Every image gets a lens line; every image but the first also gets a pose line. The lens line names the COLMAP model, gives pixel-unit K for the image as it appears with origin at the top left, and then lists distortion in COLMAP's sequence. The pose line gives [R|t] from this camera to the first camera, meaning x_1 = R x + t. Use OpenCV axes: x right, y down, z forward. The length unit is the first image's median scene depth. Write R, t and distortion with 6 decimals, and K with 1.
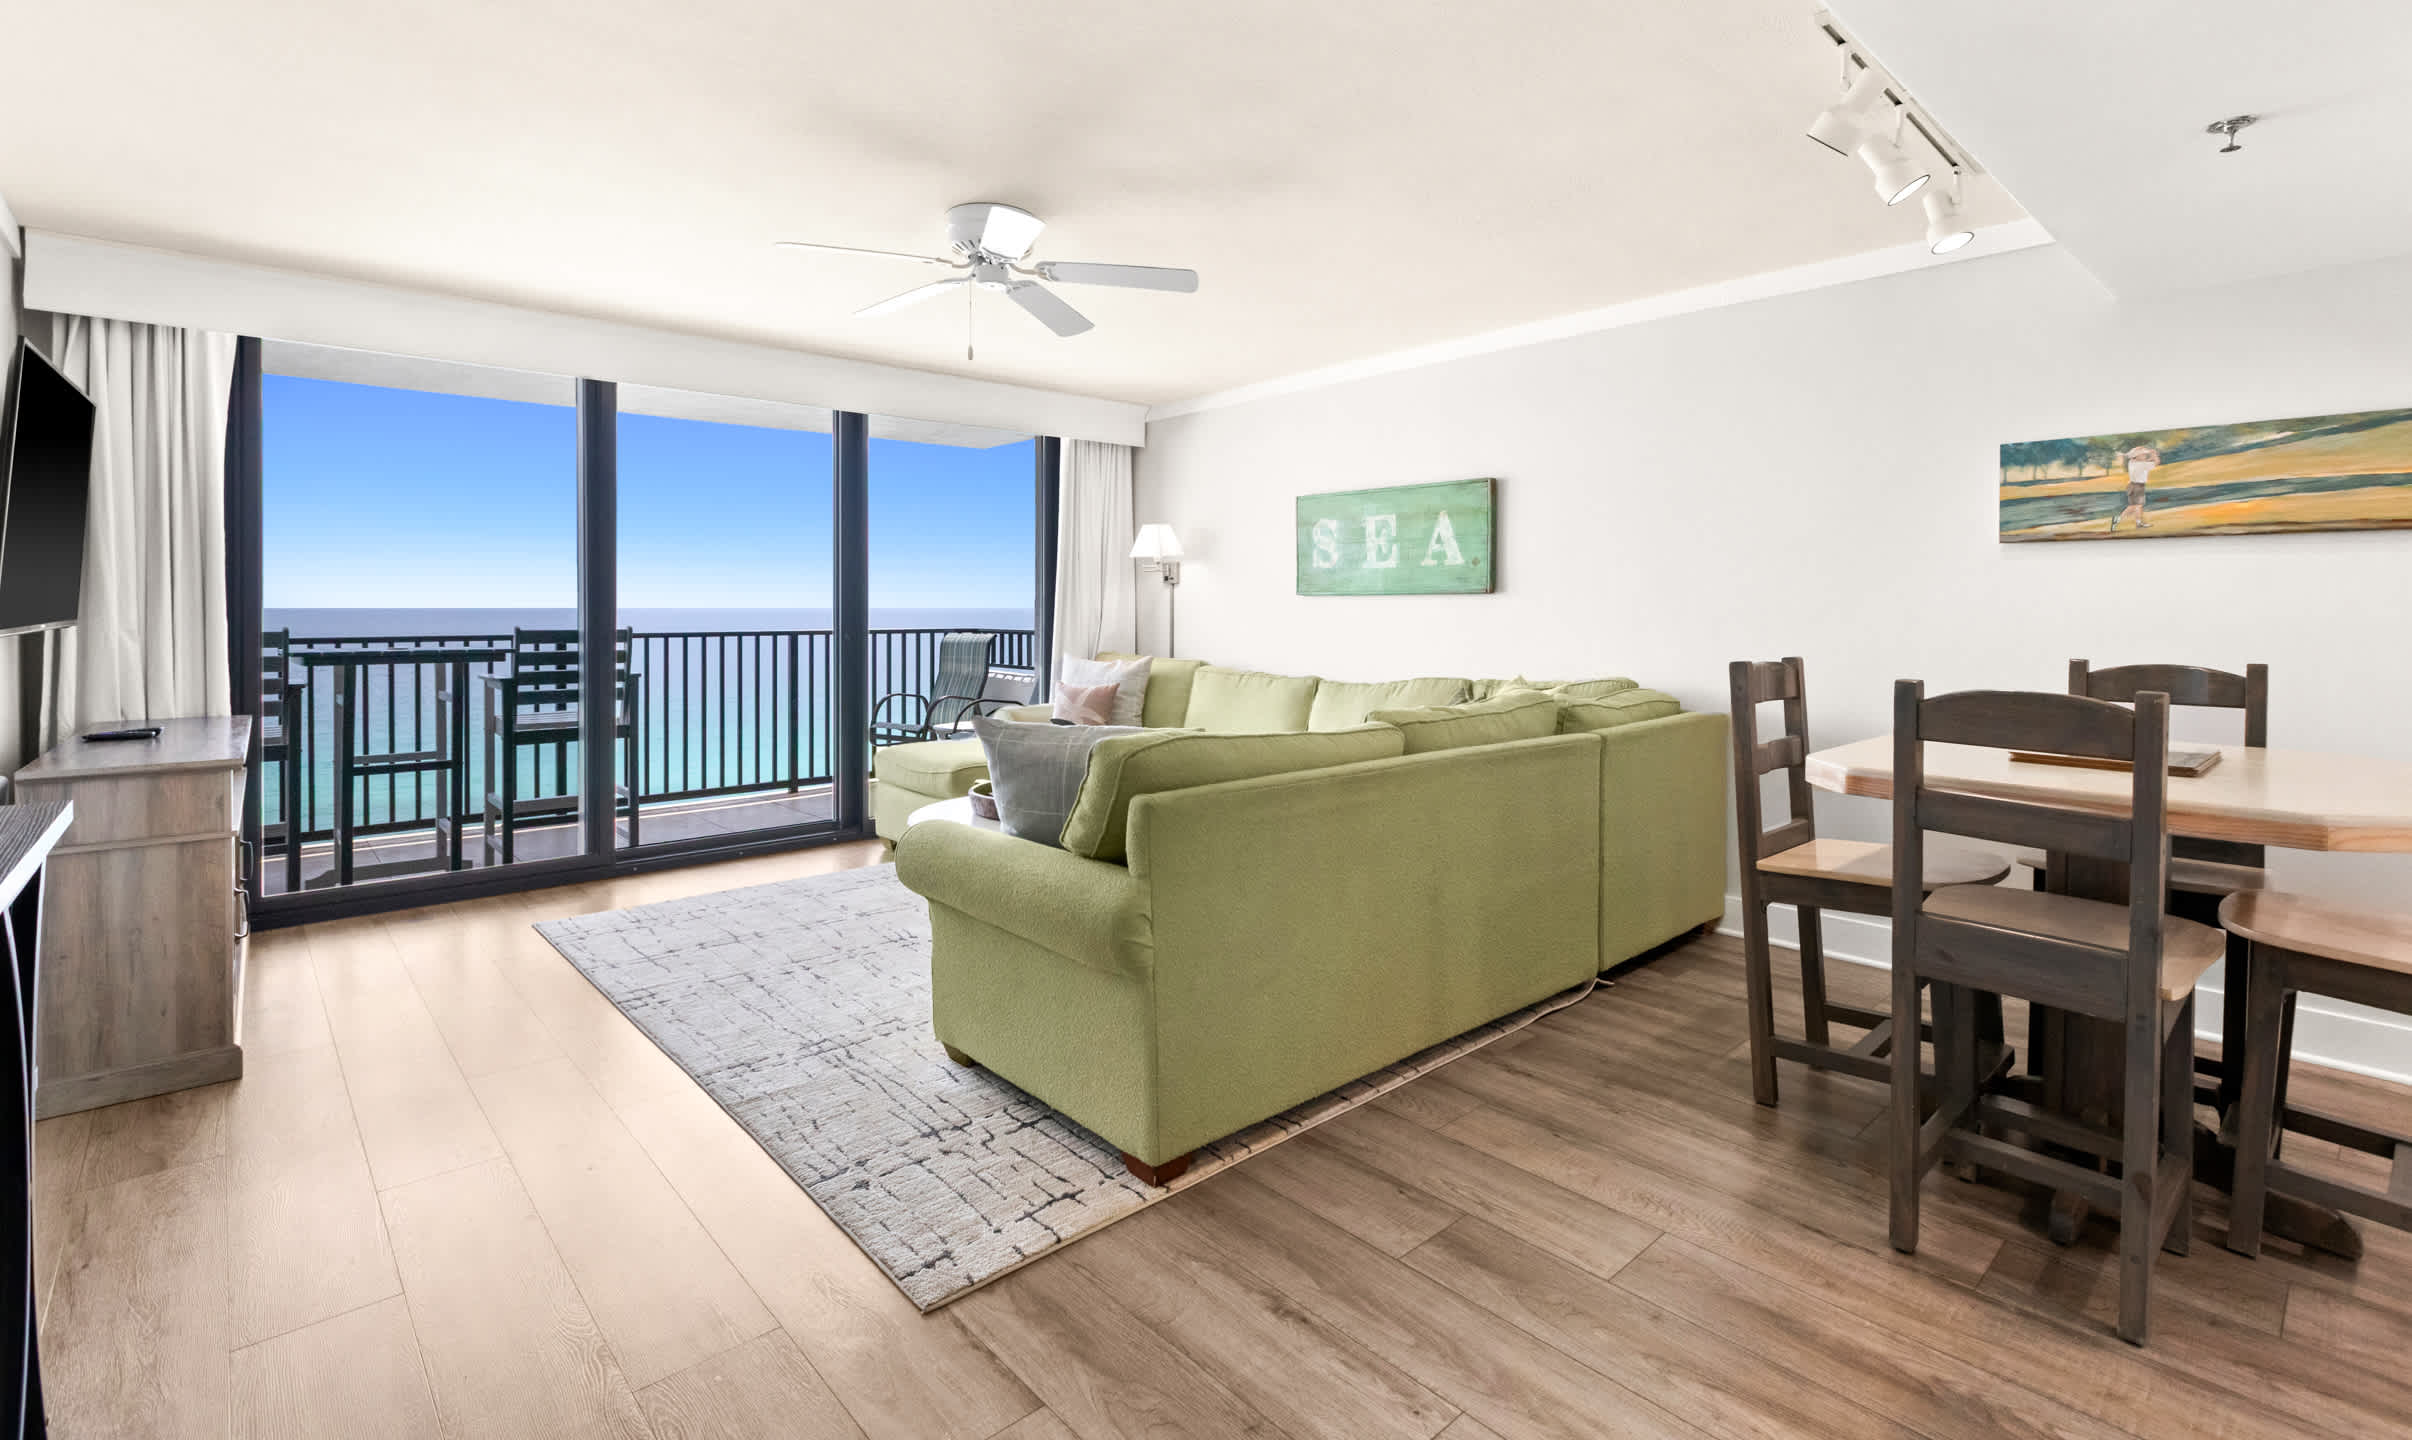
lens RADIAL K [[1133.4, 0, 1246.7], [0, 1133.4, 625.7], [0, 0, 1]] dist [0.008293, -0.001041]
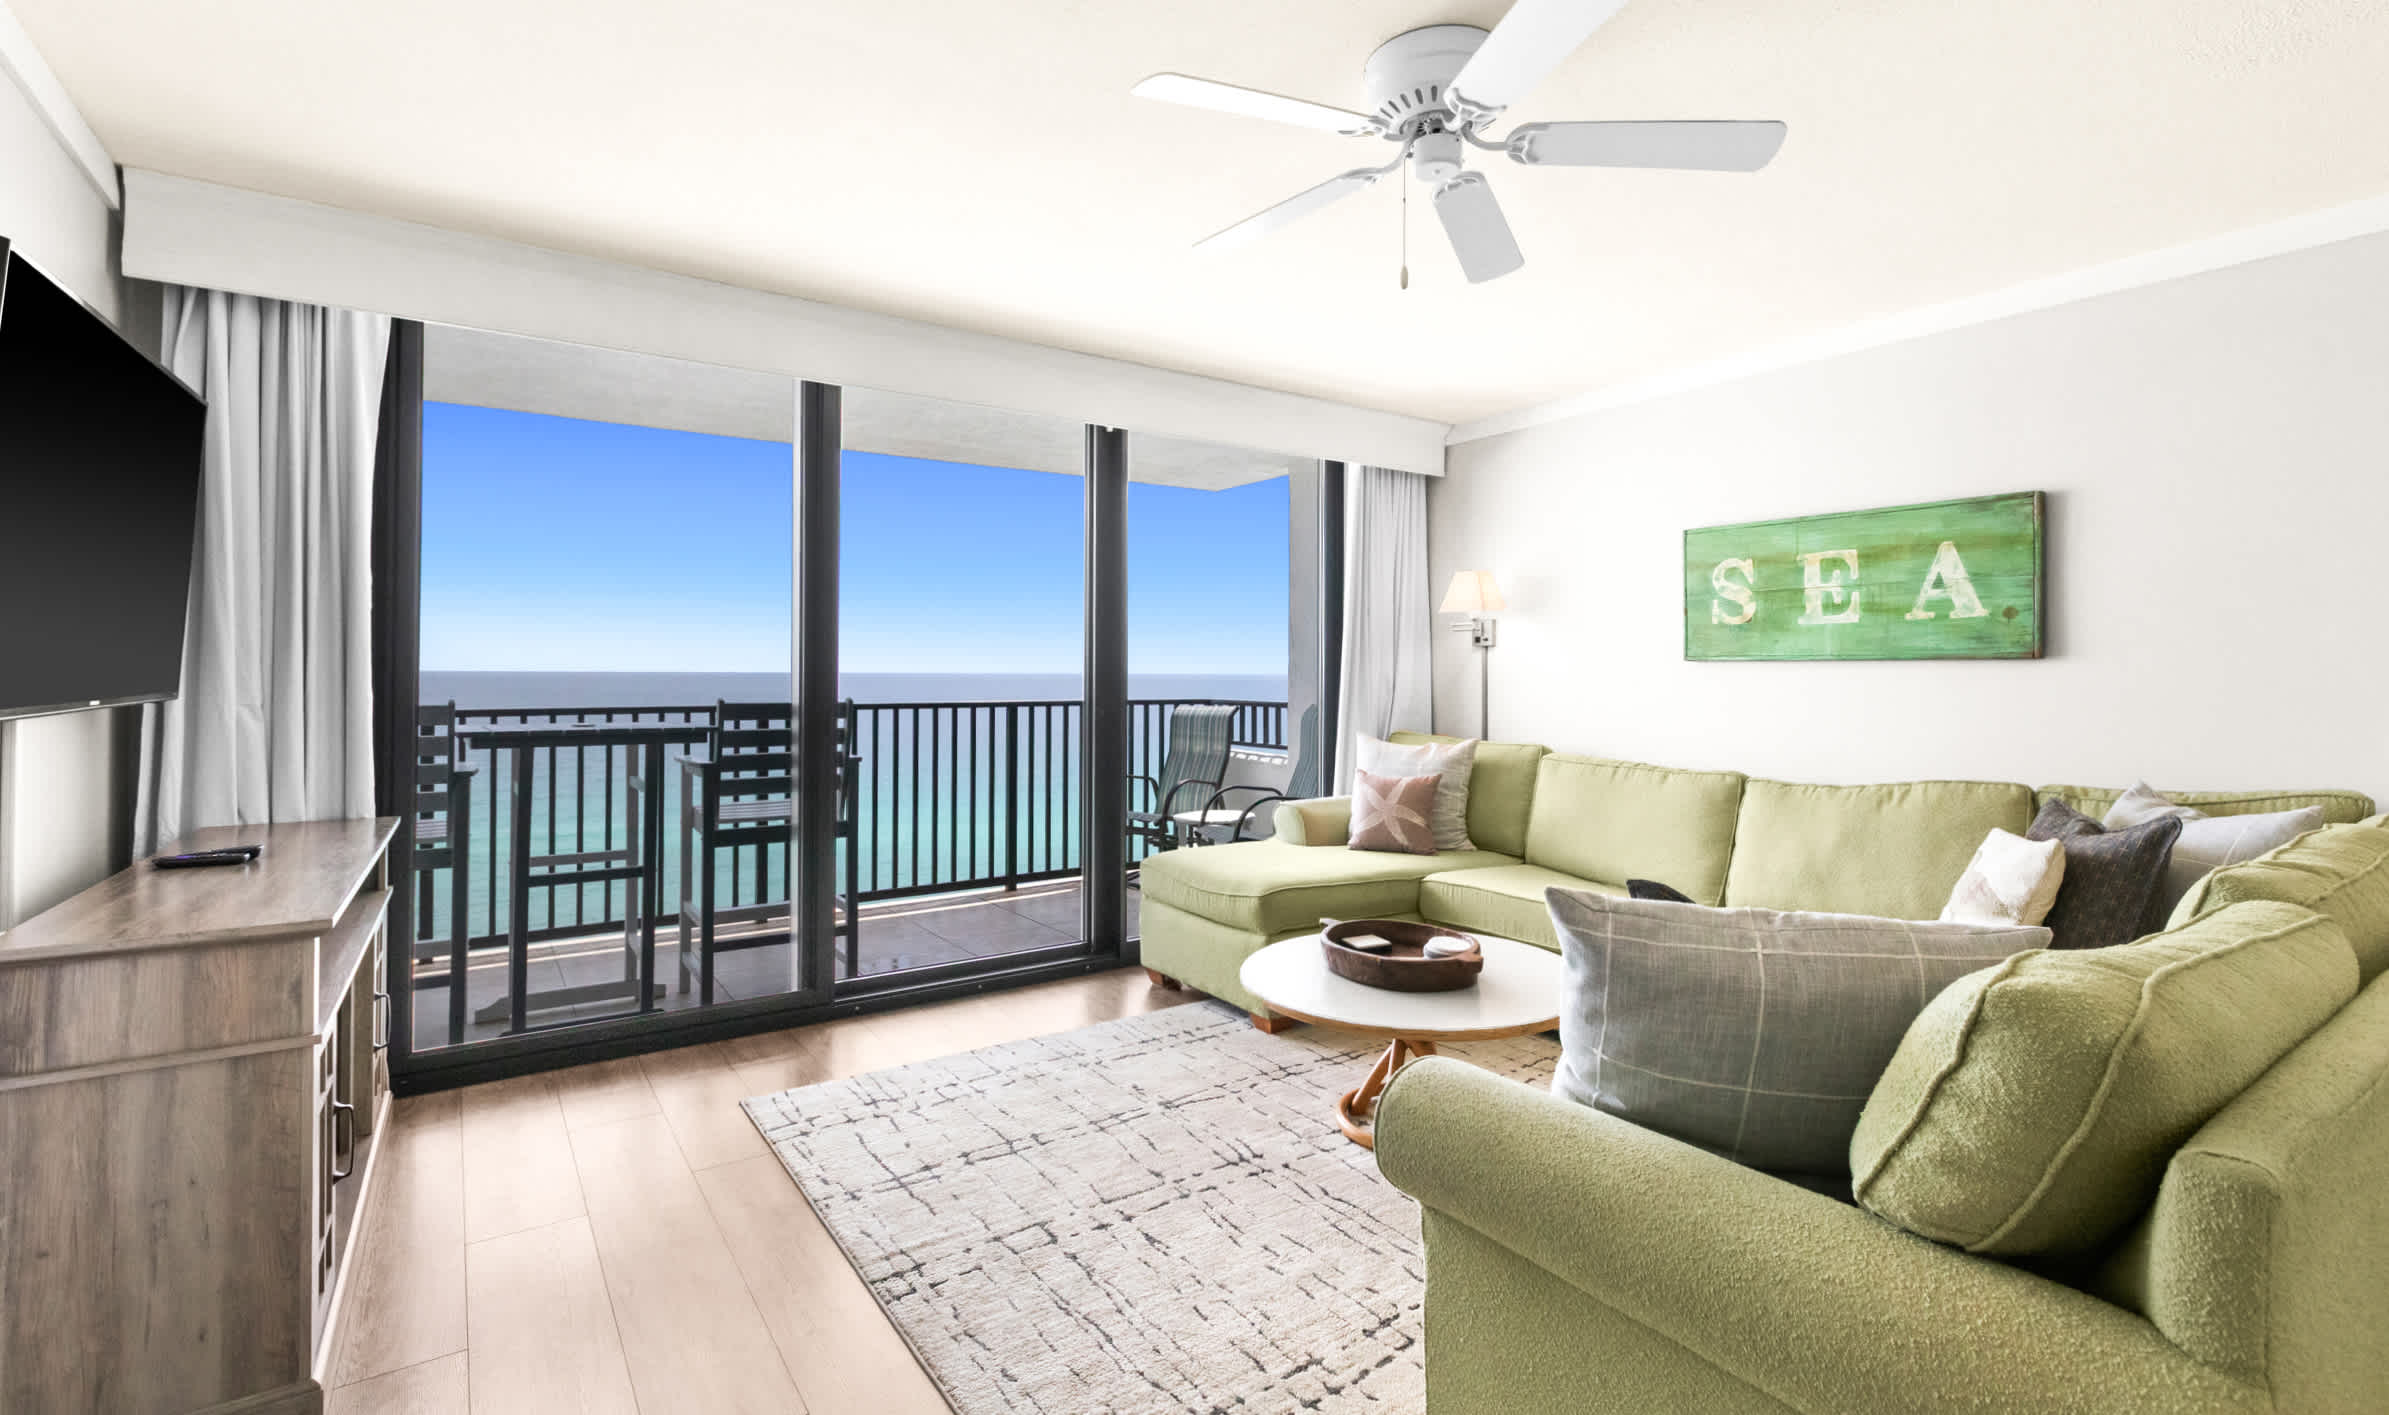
lens RADIAL K [[1121.3, 0, 1239.3], [0, 1121.3, 675.3], [0, 0, 1]] dist [0.001814, 0.001029]
pose [[0.992152, 0.003091, -0.125002, -0.179205], [-0.004938, 0.999883, -0.014471, -0.005939], [0.124942, 0.014975, 0.992051, 0.259743]]
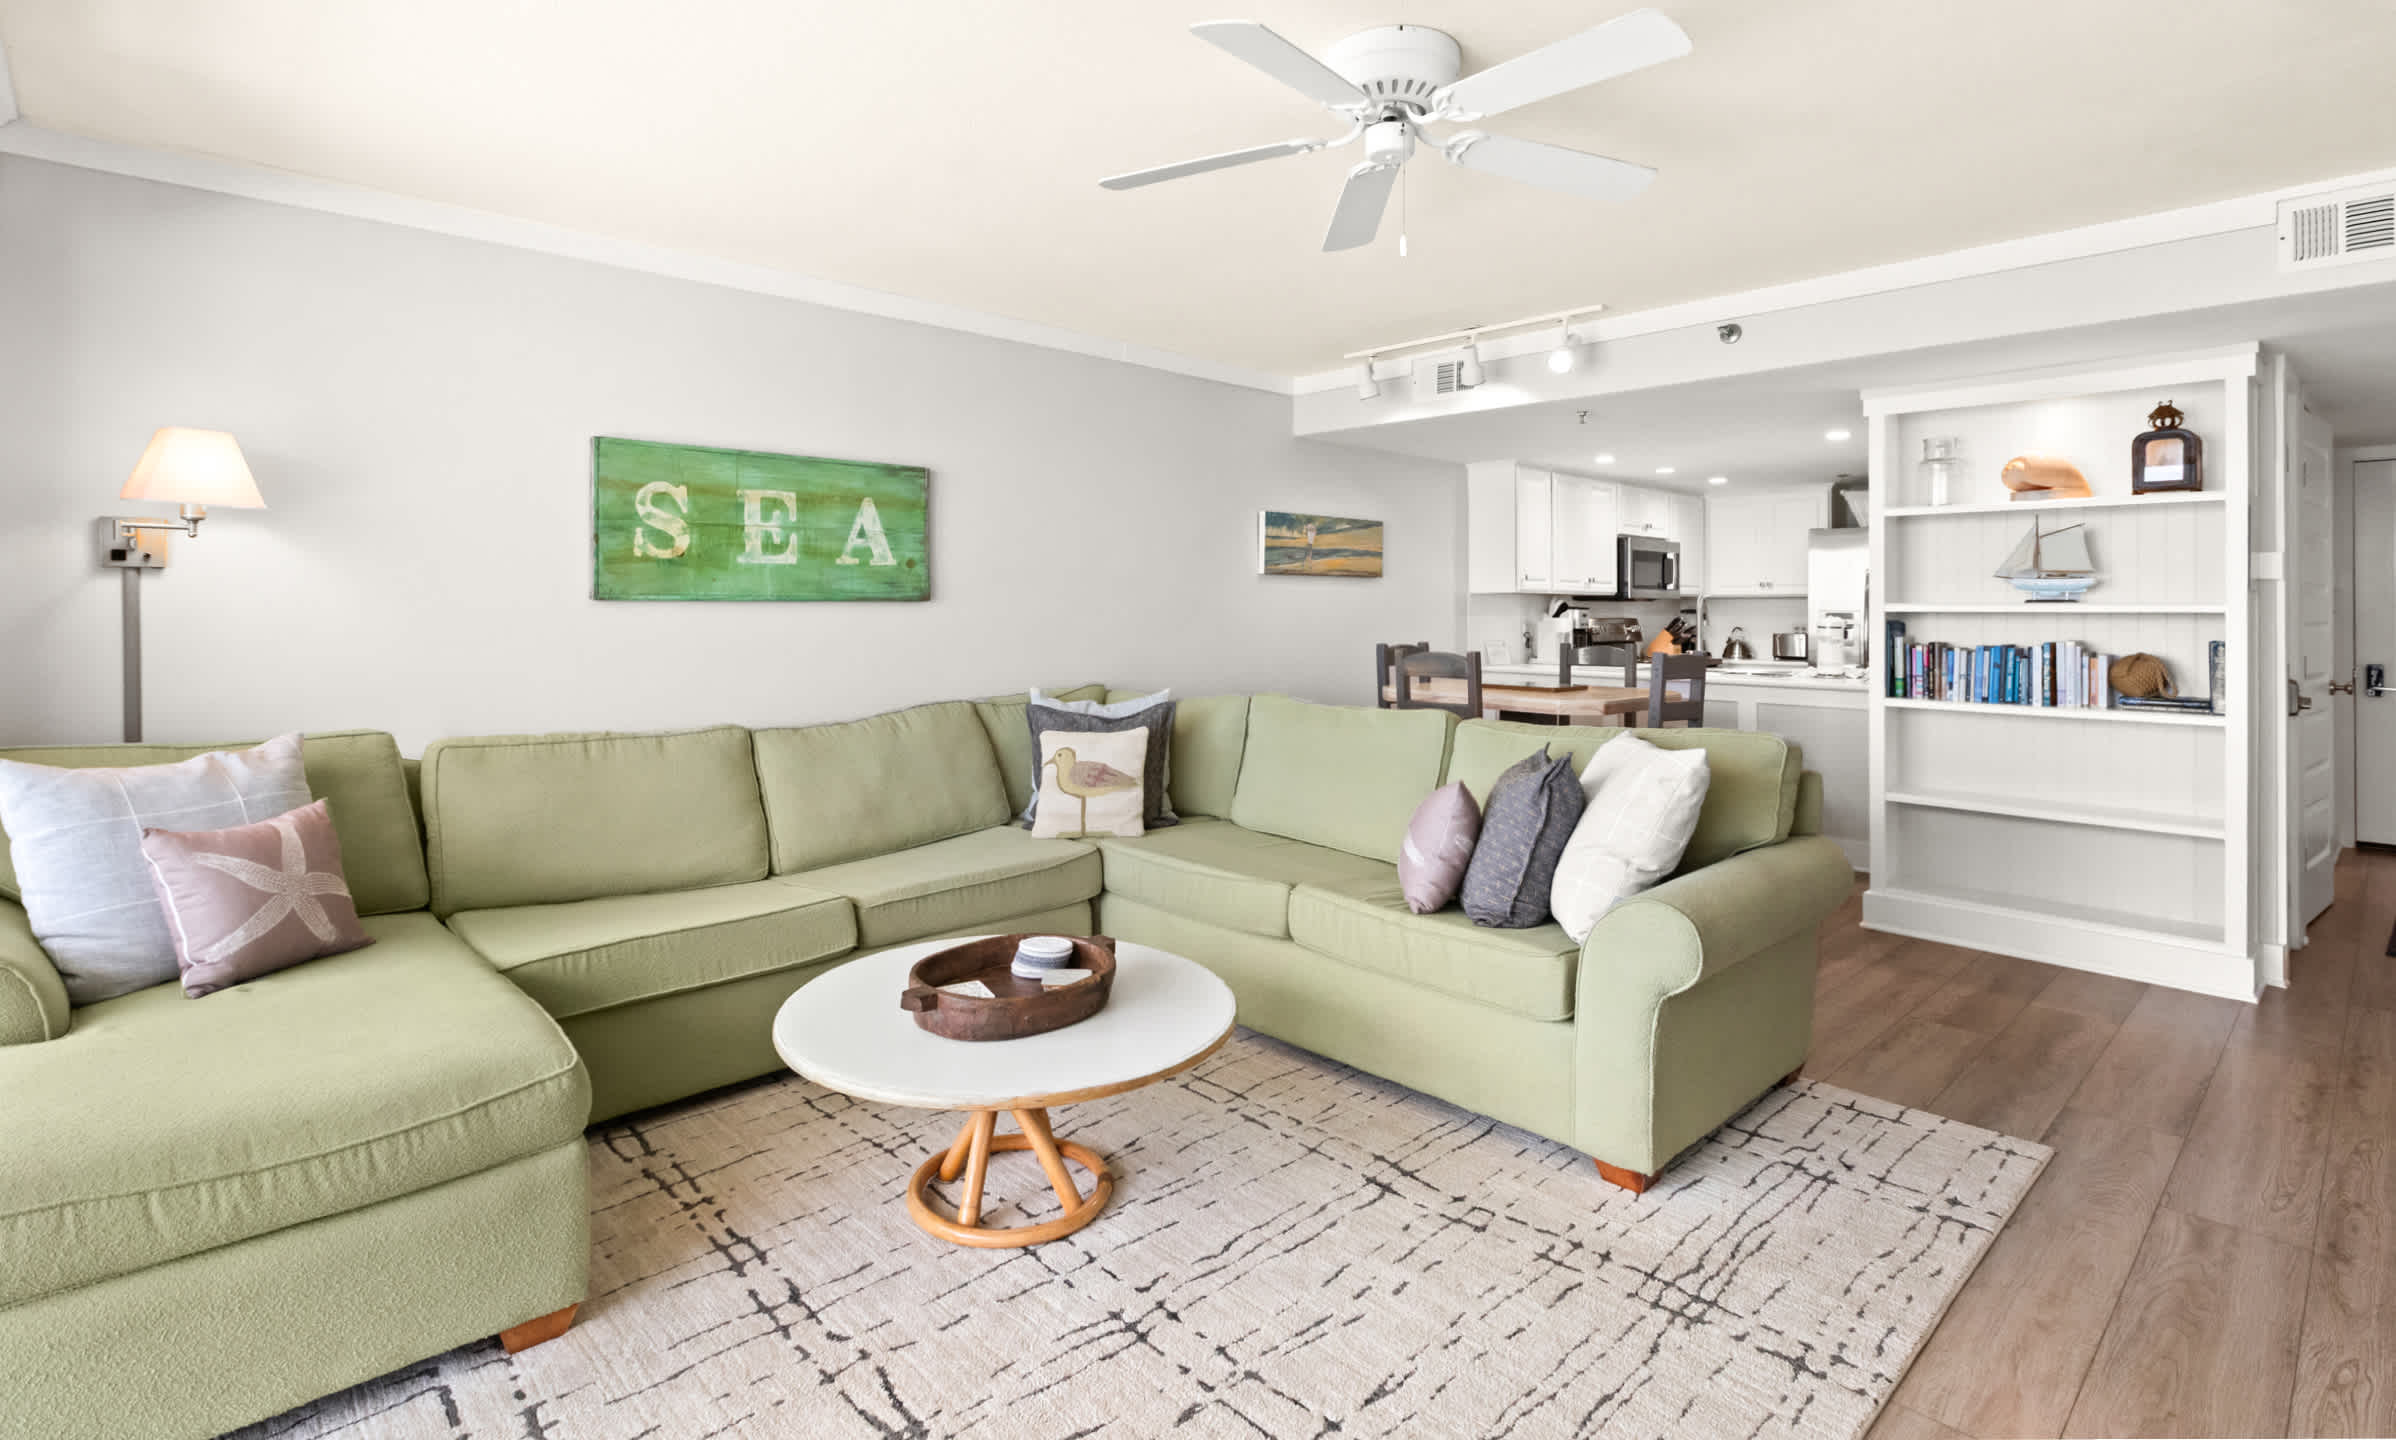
lens RADIAL K [[1104.8, 0, 1188.8], [0, 1104.8, 609.5], [0, 0, 1]] dist [0.001288, 0.000304]
pose [[0.002952, 0.000388, 0.999996, -0.621423], [0.020255, 0.999795, -0.000447, -0.017525], [-0.999790, 0.020256, 0.002944, 0.788198]]
